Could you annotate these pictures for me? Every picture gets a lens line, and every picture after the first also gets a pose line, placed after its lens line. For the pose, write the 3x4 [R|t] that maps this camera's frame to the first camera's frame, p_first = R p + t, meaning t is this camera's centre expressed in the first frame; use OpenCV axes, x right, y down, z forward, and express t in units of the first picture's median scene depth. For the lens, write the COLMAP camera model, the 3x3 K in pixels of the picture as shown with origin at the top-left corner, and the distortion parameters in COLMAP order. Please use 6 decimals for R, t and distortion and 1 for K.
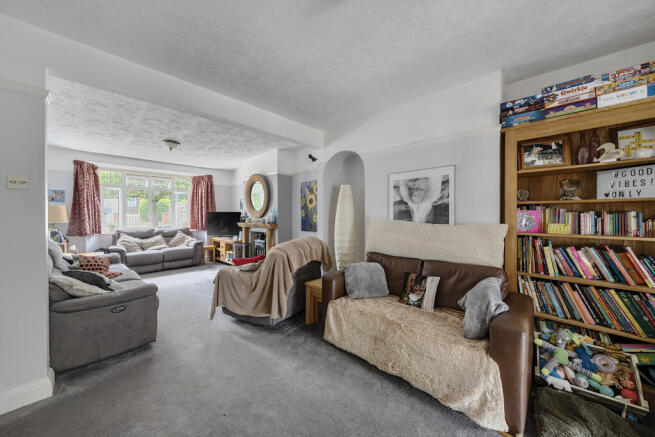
lens RADIAL K [[223.3, 0, 317.5], [0, 223.3, 215.9], [0, 0, 1]] dist [-0.000237, -0.000007]
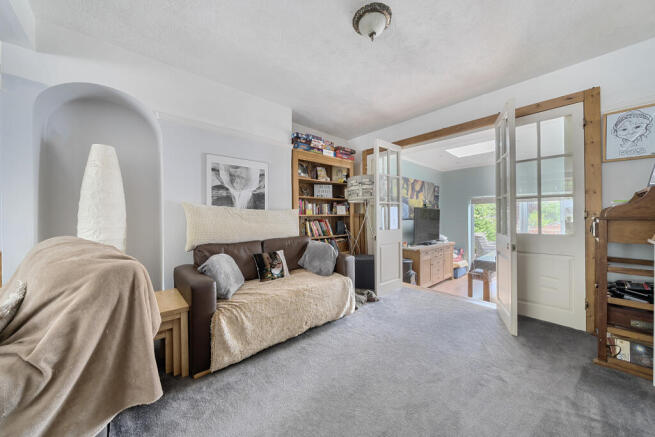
lens RADIAL K [[223.3, 0, 317.5], [0, 223.3, 215.9], [0, 0, 1]] dist [-0.000237, -0.000007]
pose [[0.092907, -0.009160, 0.995633, -0.576284], [-0.002207, 0.999953, 0.009405, 0.054603], [-0.995672, -0.003072, 0.092883, 0.557608]]
